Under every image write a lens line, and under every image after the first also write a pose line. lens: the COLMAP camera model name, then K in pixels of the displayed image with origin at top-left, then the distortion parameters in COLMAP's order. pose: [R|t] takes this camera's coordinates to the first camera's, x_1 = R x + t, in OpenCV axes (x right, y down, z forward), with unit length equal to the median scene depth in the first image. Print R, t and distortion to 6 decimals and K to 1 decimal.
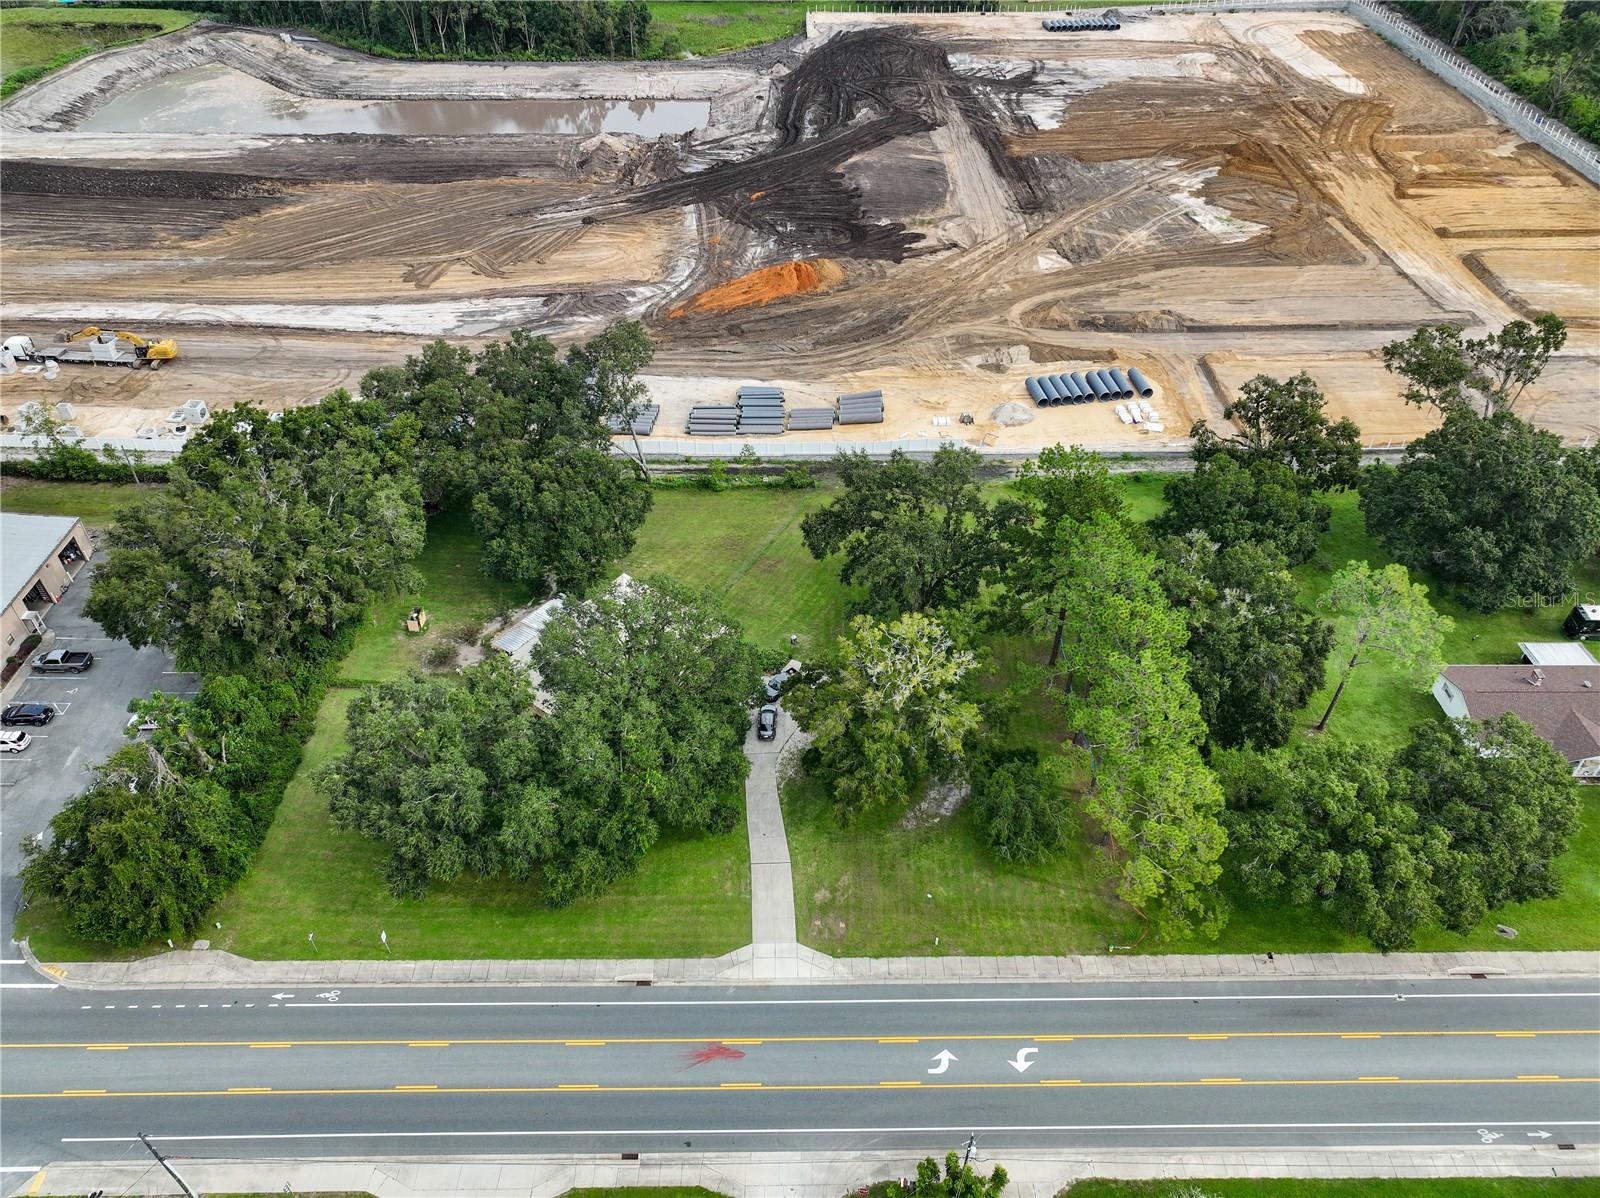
lens RADIAL K [[1135.8, 0, 800.8], [0, 1135.8, 597.4], [0, 0, 1]] dist [-0.004010, 0.022809]
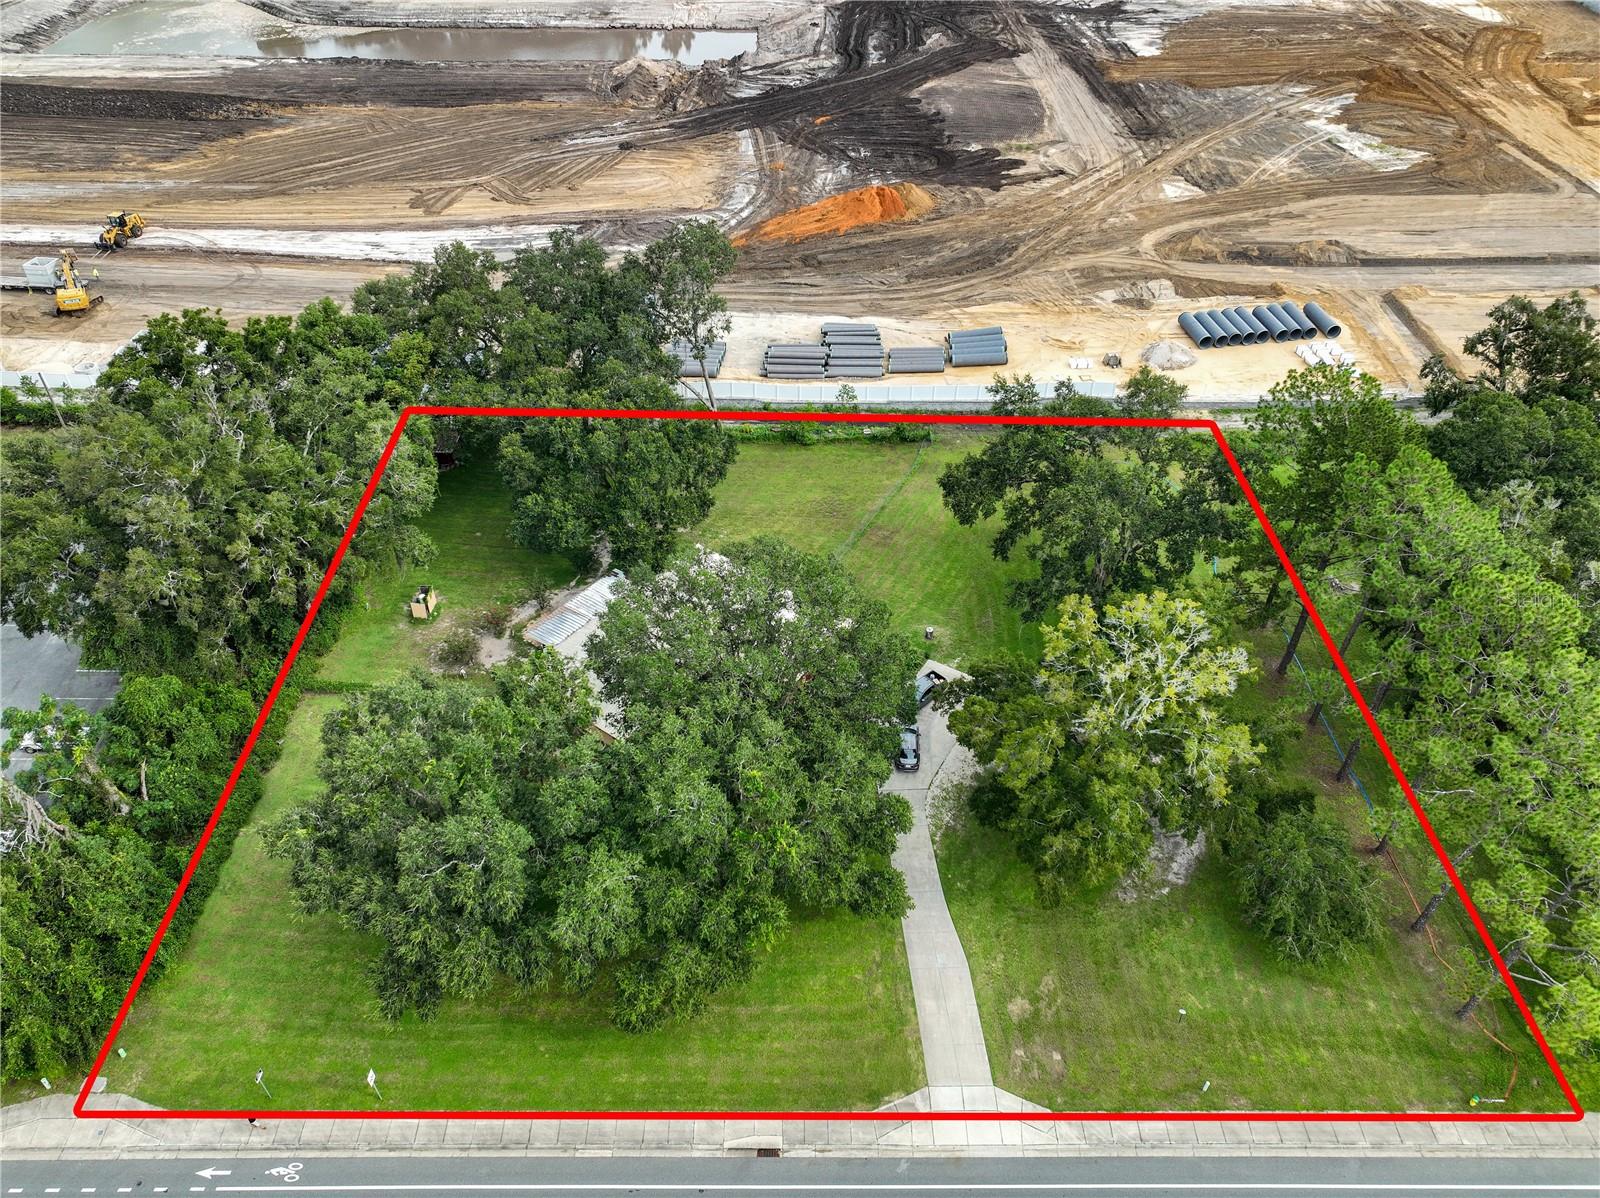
lens RADIAL K [[1135.8, 0, 800.8], [0, 1135.8, 597.4], [0, 0, 1]] dist [-0.004010, 0.022809]
pose [[0.999967, 0.007482, -0.003299, -0.060867], [-0.007489, 0.999970, -0.001901, 0.011048], [0.003285, 0.001926, 0.999993, 0.175871]]
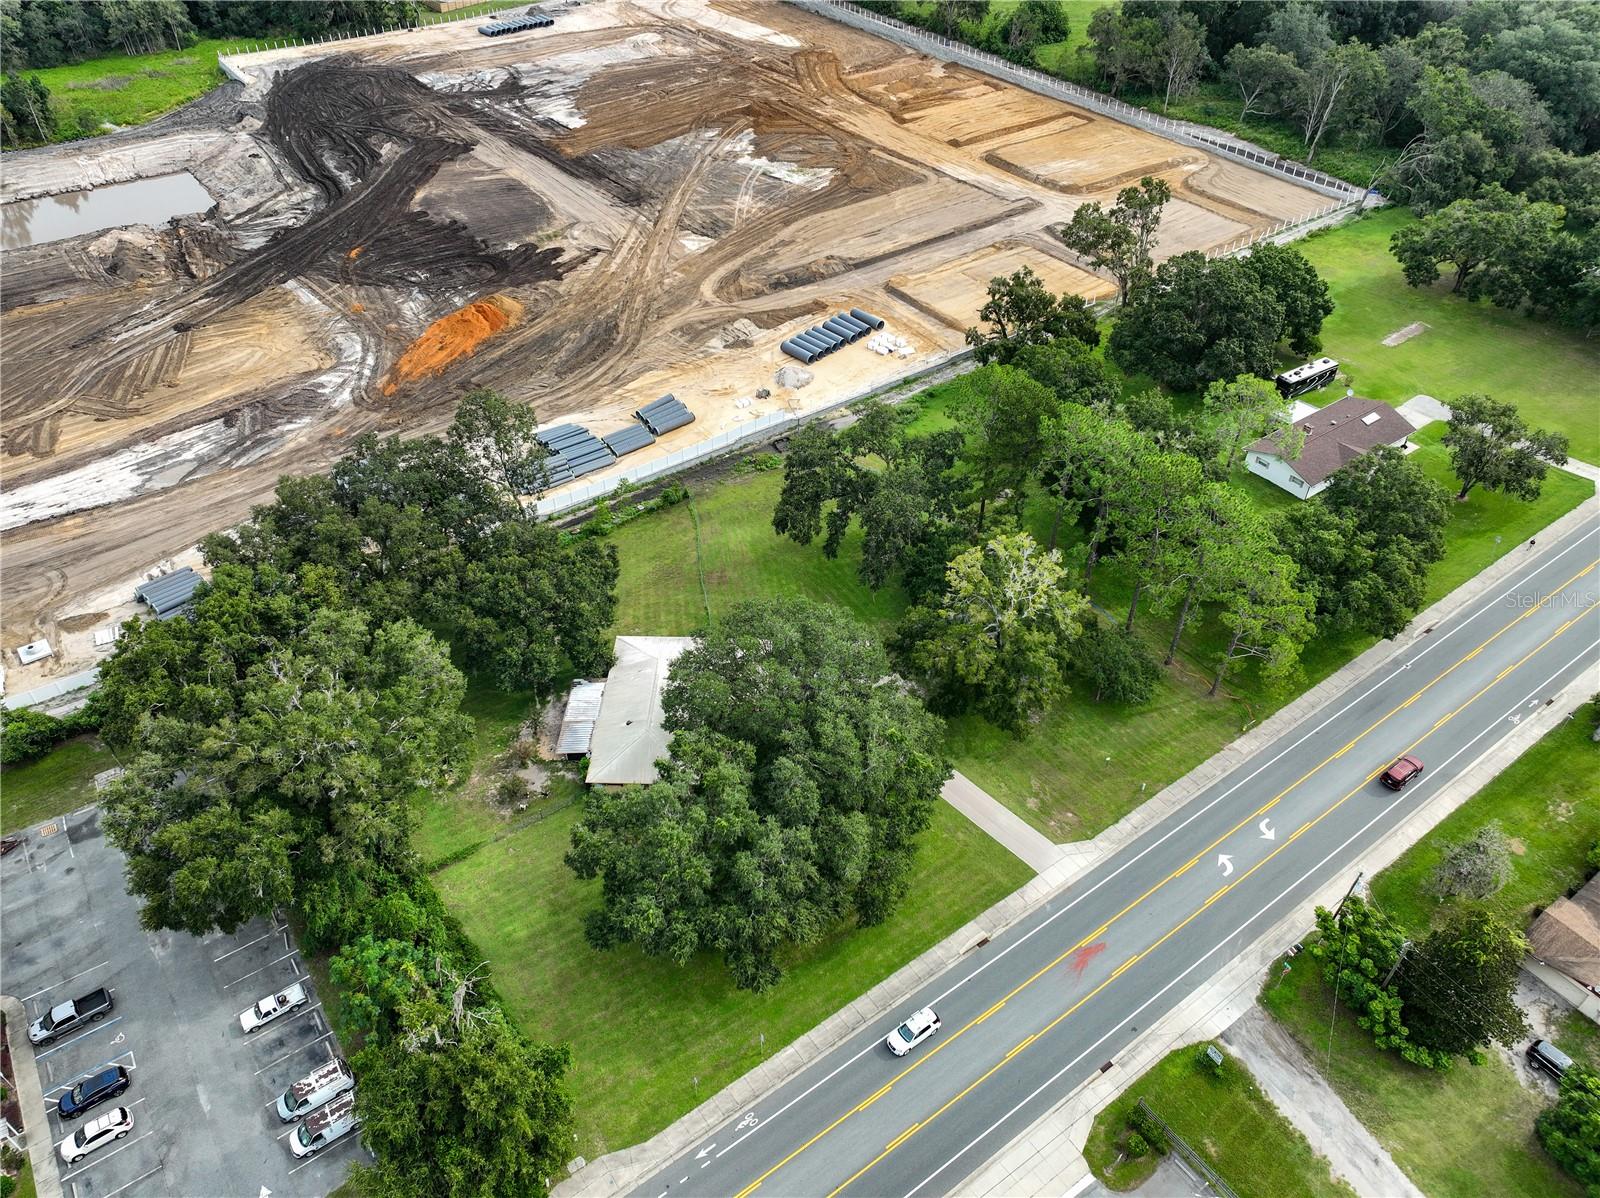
lens RADIAL K [[1135.8, 0, 800.8], [0, 1135.8, 597.4], [0, 0, 1]] dist [-0.004010, 0.022809]
pose [[0.816886, -0.374317, 0.438844, -0.313939], [0.373387, 0.923072, 0.092304, -0.058623], [-0.439635, 0.088457, 0.893810, 0.054029]]
